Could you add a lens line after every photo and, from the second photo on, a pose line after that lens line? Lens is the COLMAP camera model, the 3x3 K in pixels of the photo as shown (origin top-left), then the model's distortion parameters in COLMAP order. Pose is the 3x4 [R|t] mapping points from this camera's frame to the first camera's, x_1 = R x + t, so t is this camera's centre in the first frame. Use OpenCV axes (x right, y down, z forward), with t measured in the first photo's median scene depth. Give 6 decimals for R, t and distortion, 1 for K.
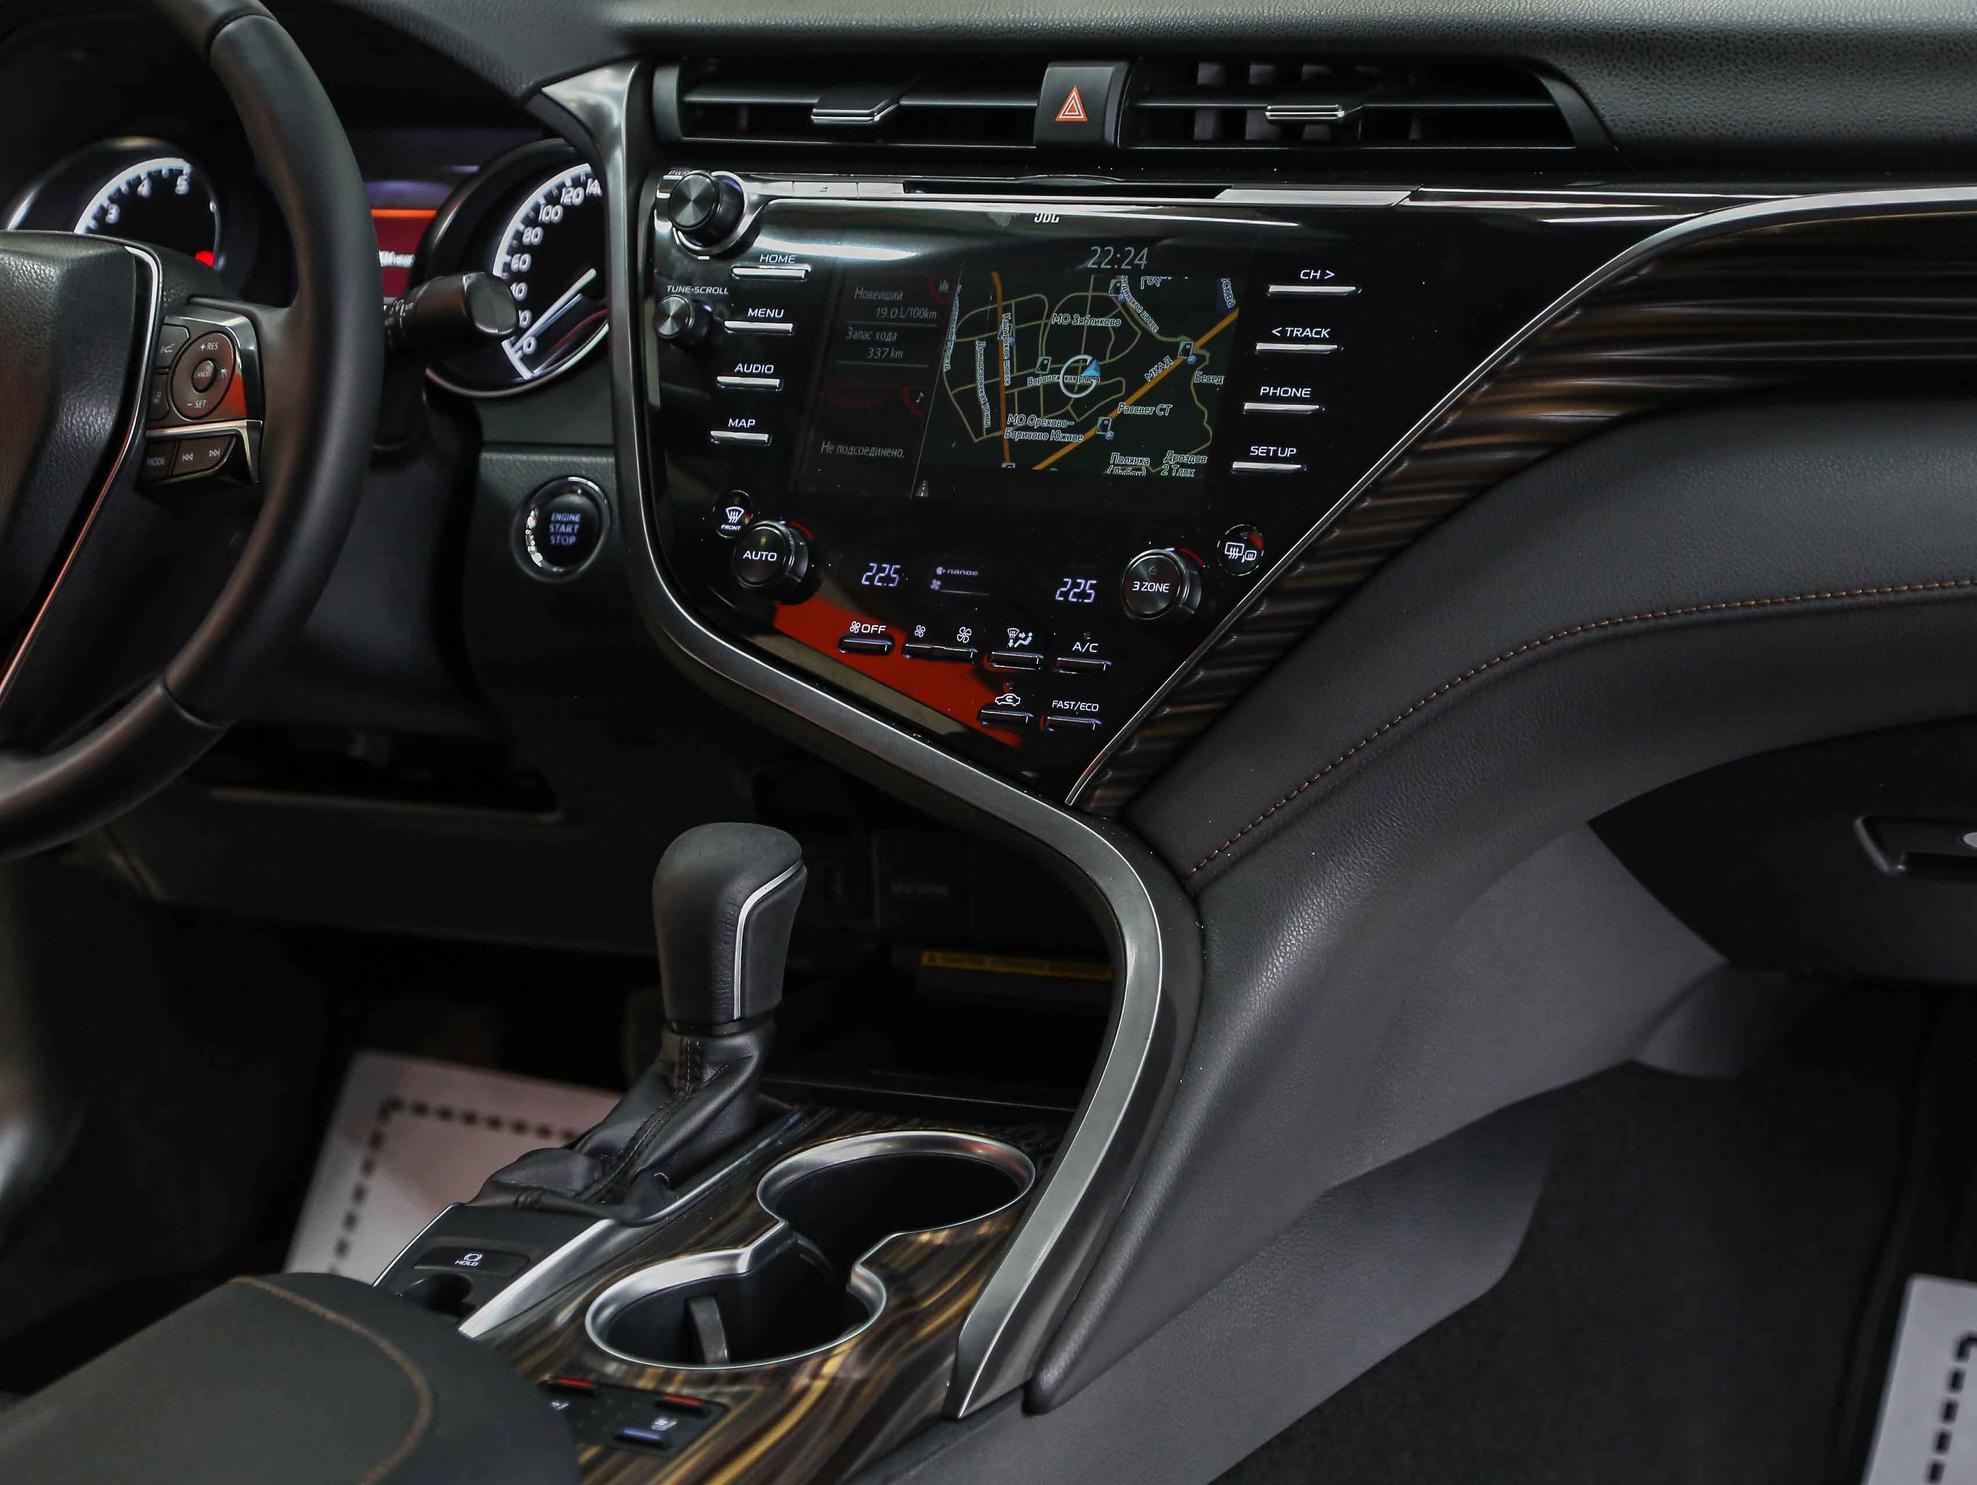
lens RADIAL K [[4186.7, 0, 977.1], [0, 4186.7, 754.2], [0, 0, 1]] dist [0.289136, 0.000000]
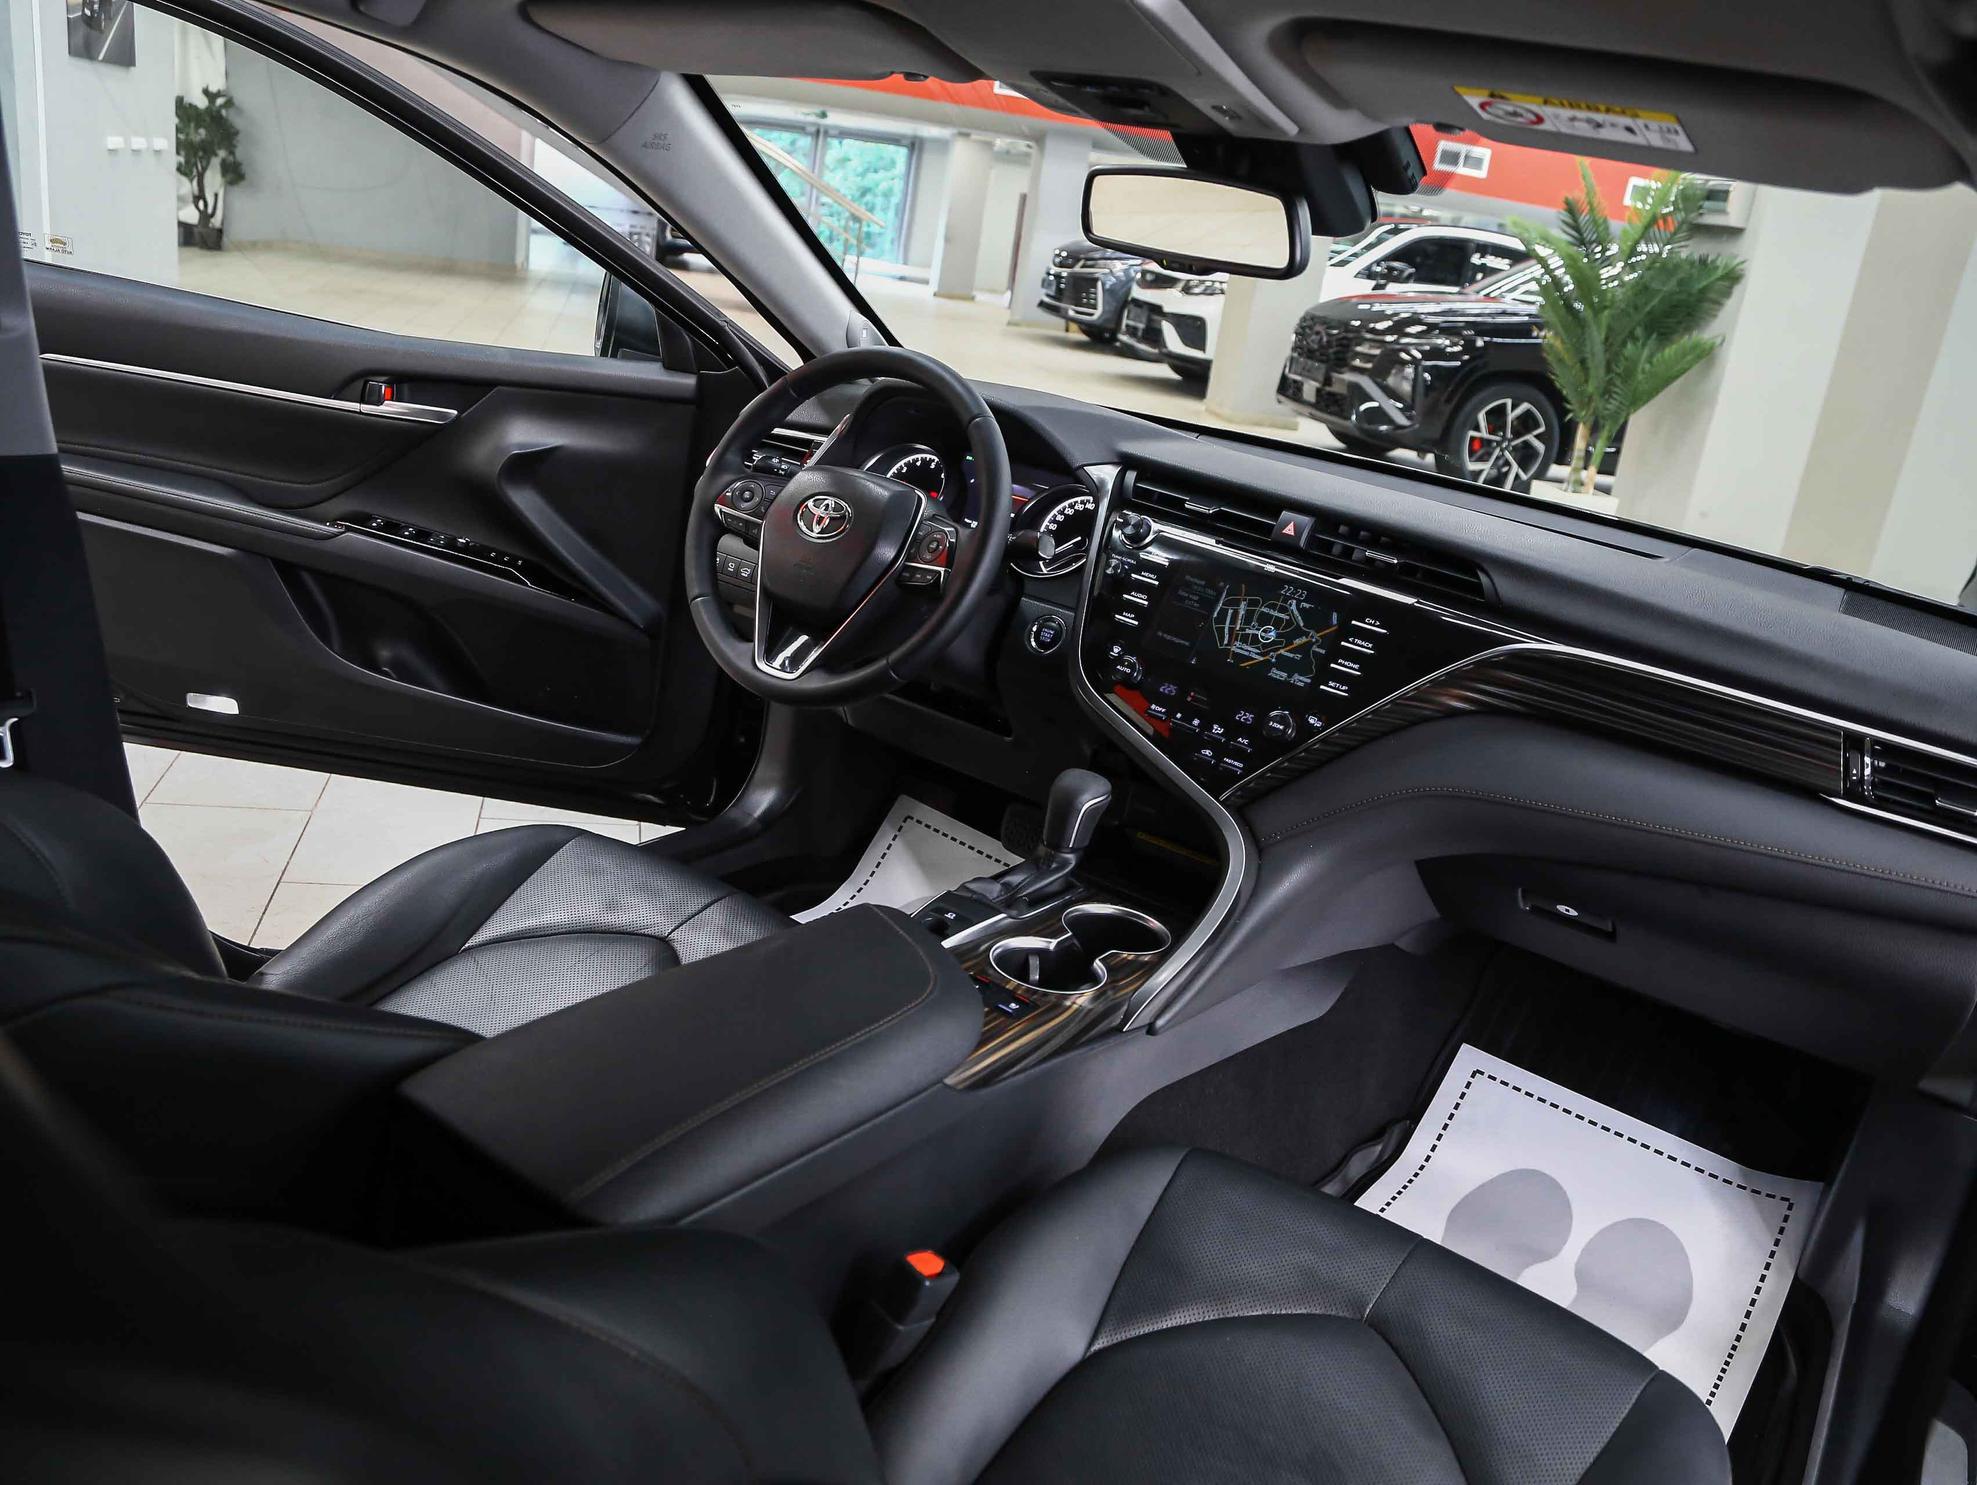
lens RADIAL K [[1546.5, 0, 983.0], [0, 1546.5, 755.9], [0, 0, 1]] dist [-0.113573, 0.030463]
pose [[0.962644, 0.261723, -0.069403, -0.055970], [-0.258412, 0.964569, 0.053190, -0.025026], [0.080865, -0.033269, 0.996170, 0.069920]]
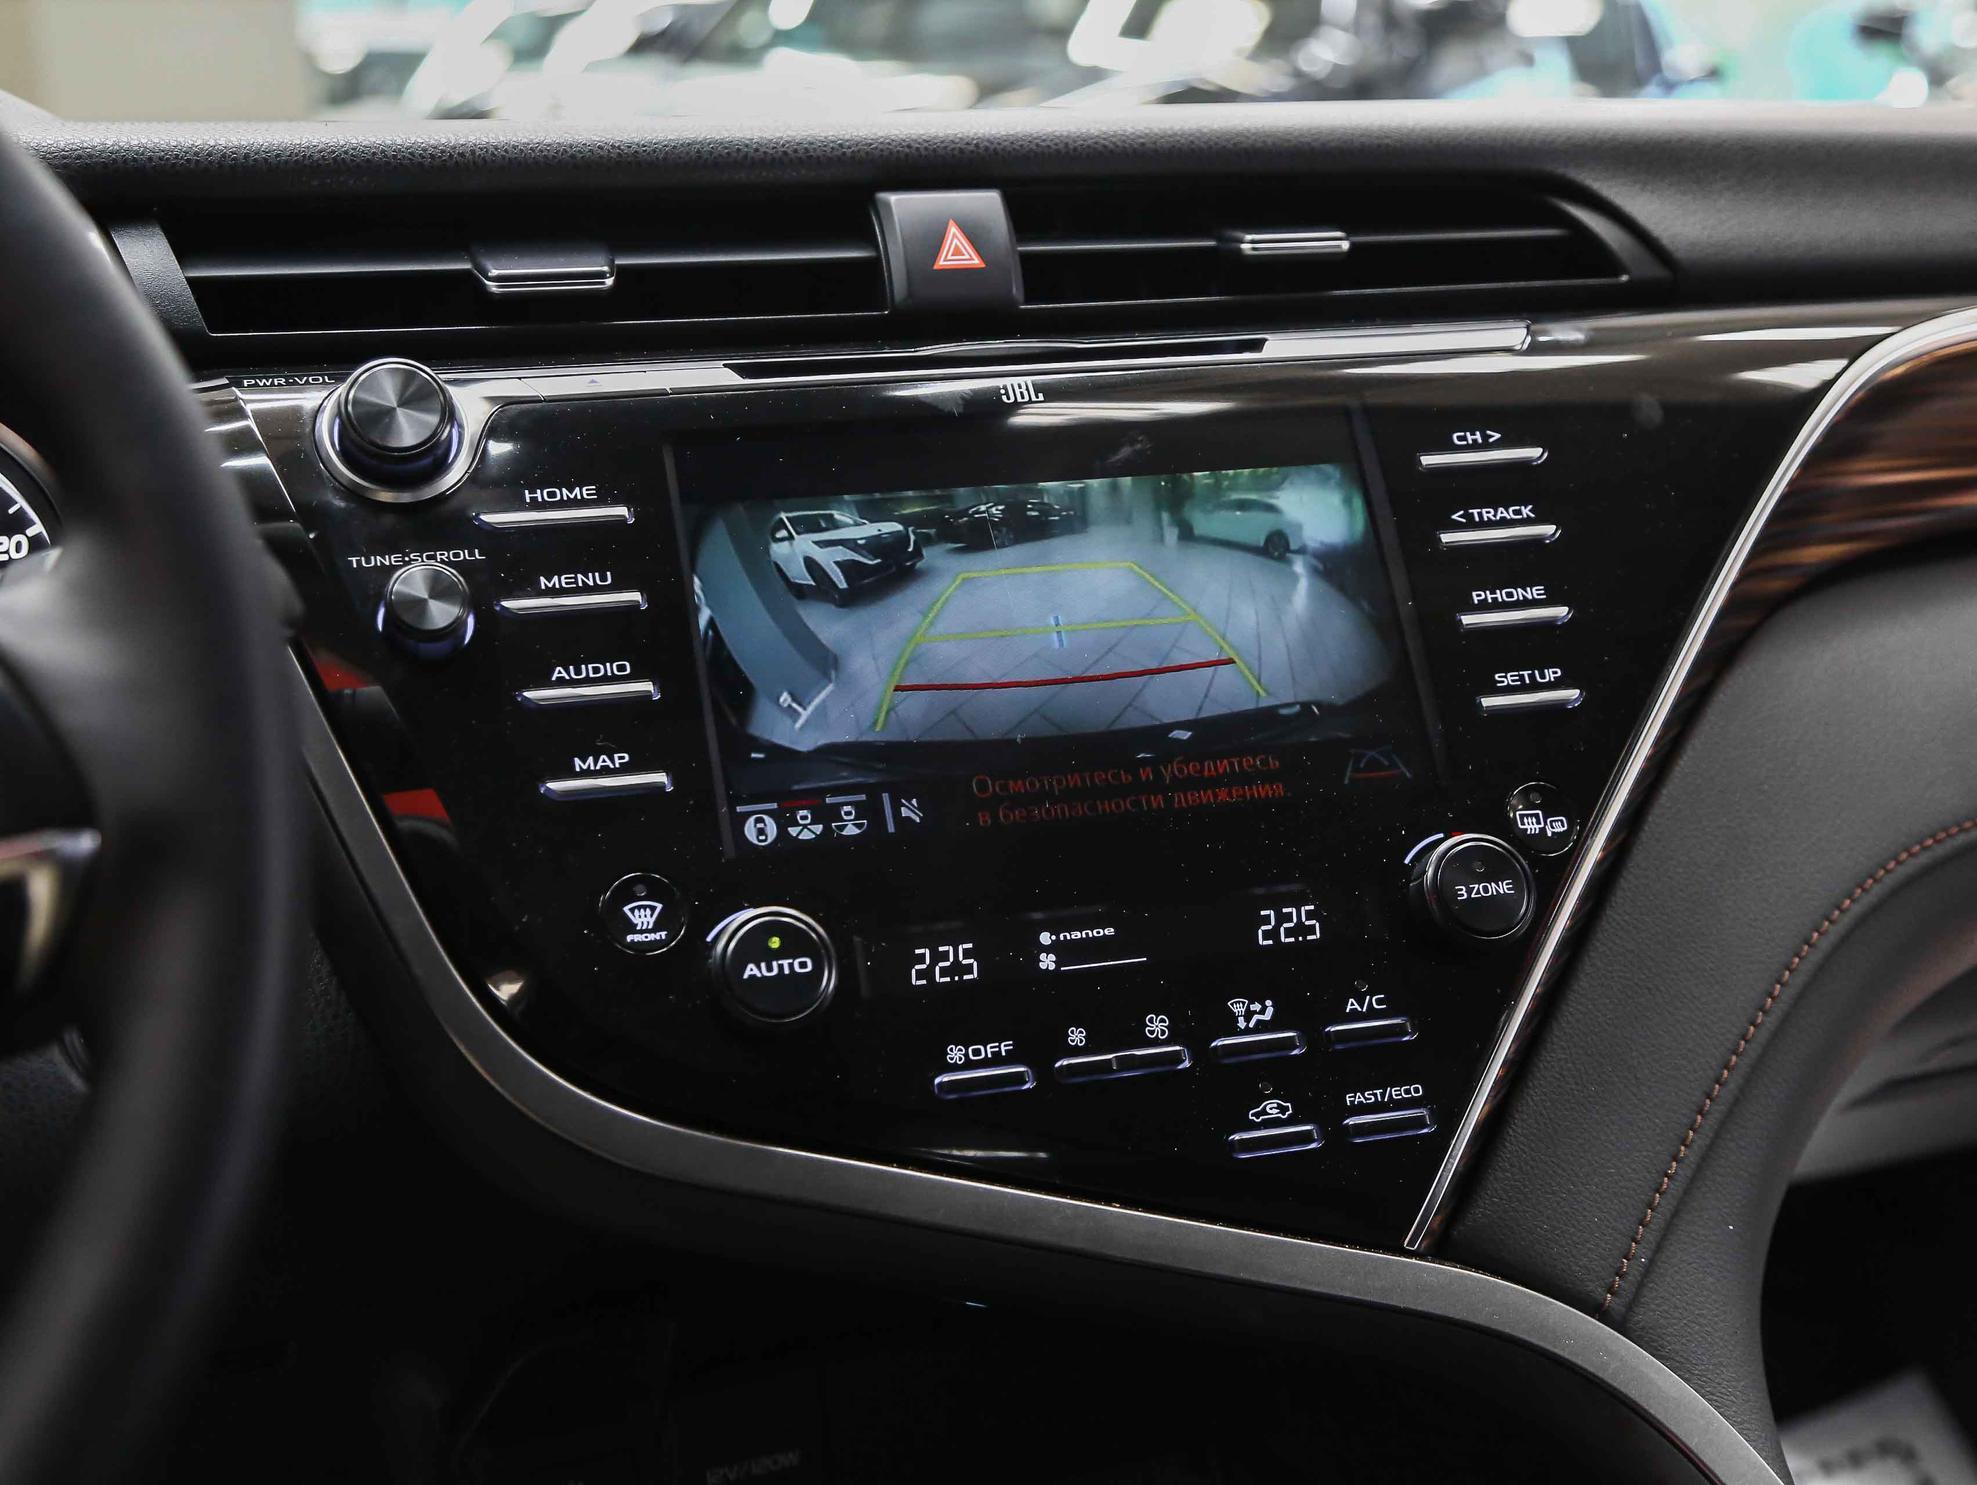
lens RADIAL K [[2659.4, 0, 992.6], [0, 2659.4, 746.1], [0, 0, 1]] dist [0.088725, 0.000000]
pose [[0.652865, -0.094602, 0.751543, -0.311154], [0.195211, 0.979670, -0.046262, -0.055464], [-0.731888, 0.176913, 0.658059, 0.745596]]
